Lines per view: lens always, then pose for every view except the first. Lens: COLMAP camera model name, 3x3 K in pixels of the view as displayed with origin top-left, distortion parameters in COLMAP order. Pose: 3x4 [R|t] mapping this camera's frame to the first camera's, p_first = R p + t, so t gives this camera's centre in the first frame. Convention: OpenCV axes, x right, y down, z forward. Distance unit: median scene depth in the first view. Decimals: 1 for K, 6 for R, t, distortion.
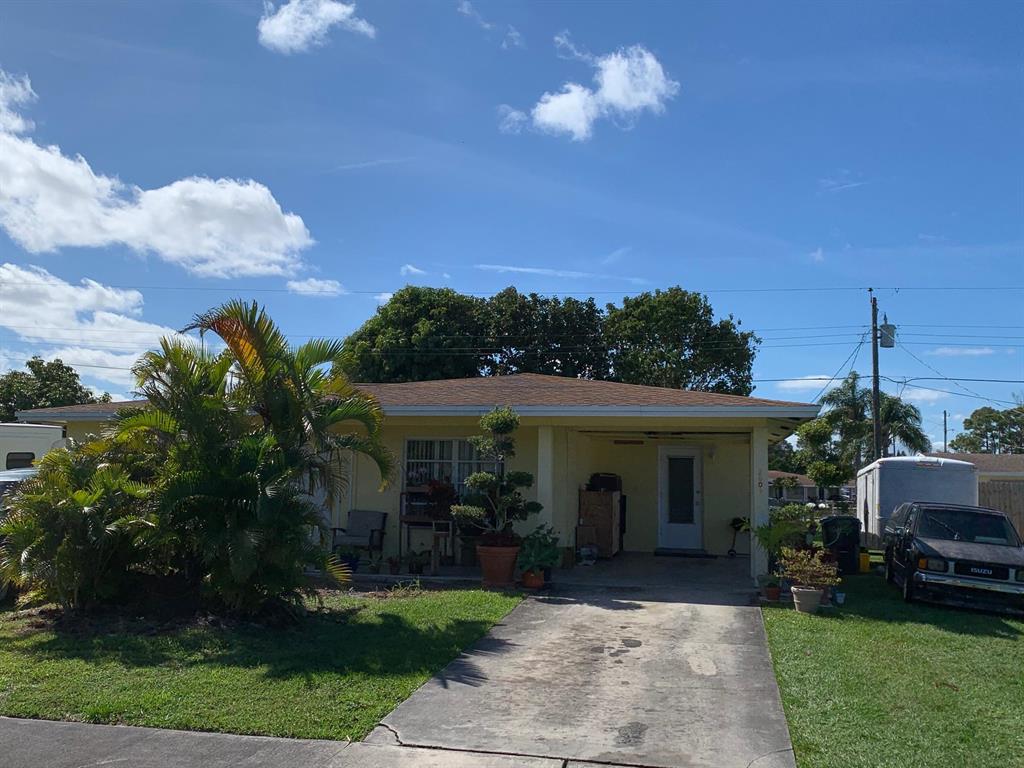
lens RADIAL K [[1004.3, 0, 488.5], [0, 1004.3, 349.4], [0, 0, 1]] dist [0.049038, 0.000000]
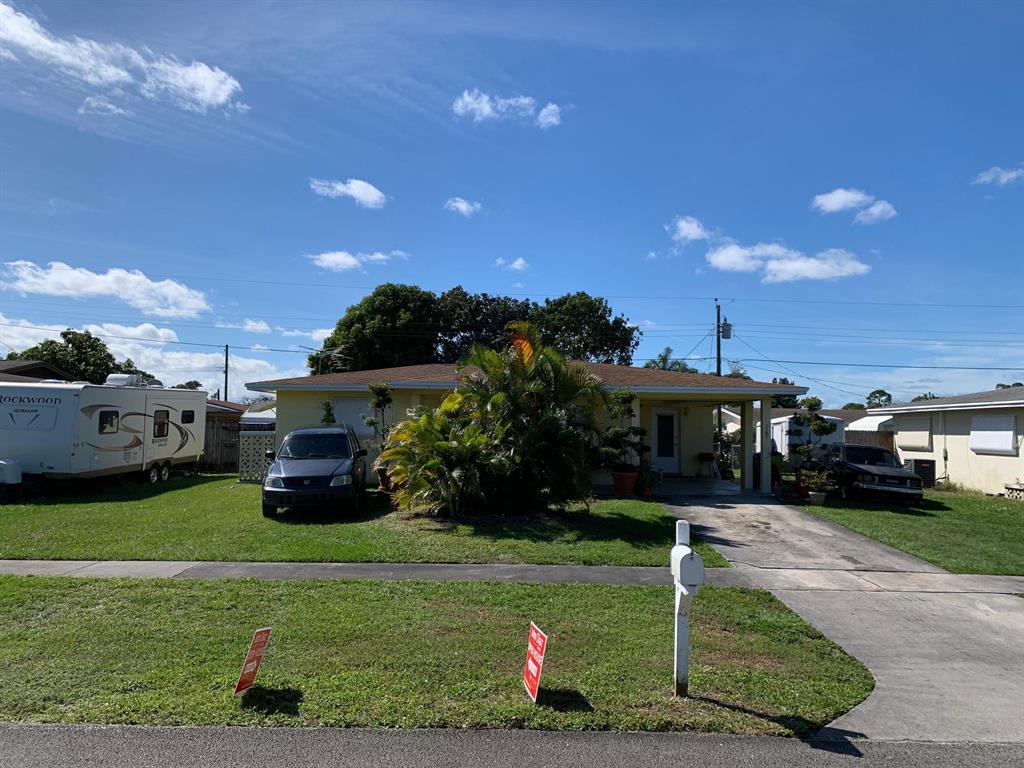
lens RADIAL K [[783.2, 0, 508.7], [0, 783.2, 377.4], [0, 0, 1]] dist [0.038927, -0.008039]
pose [[0.977214, 0.009580, 0.212040, -0.318683], [-0.024271, 0.997472, 0.066790, -0.028186], [-0.210864, -0.070414, 0.974976, -0.139223]]
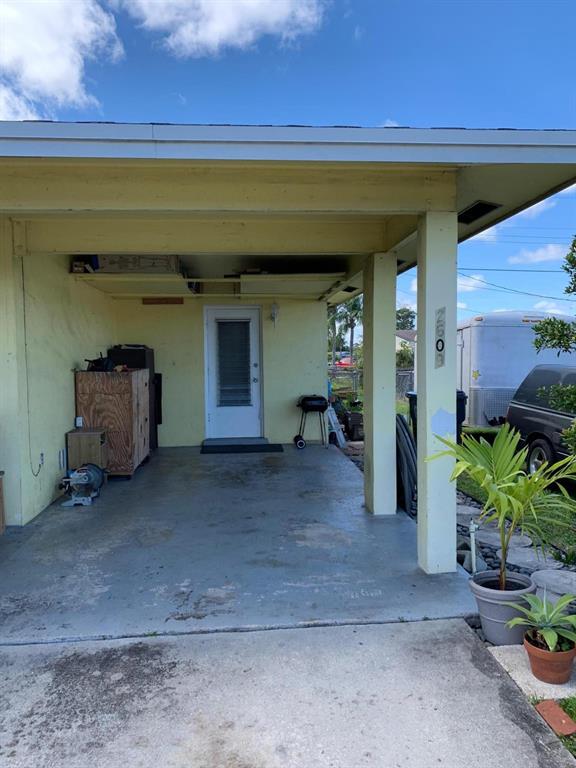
lens RADIAL K [[587.4, 0, 285.3], [0, 587.4, 384.9], [0, 0, 1]] dist [0.038927, -0.008039]
pose [[0.954687, -0.047779, 0.293752, 0.098767], [-0.004948, 0.984345, 0.176185, 0.078763], [-0.297571, -0.169654, 0.939505, 0.580880]]
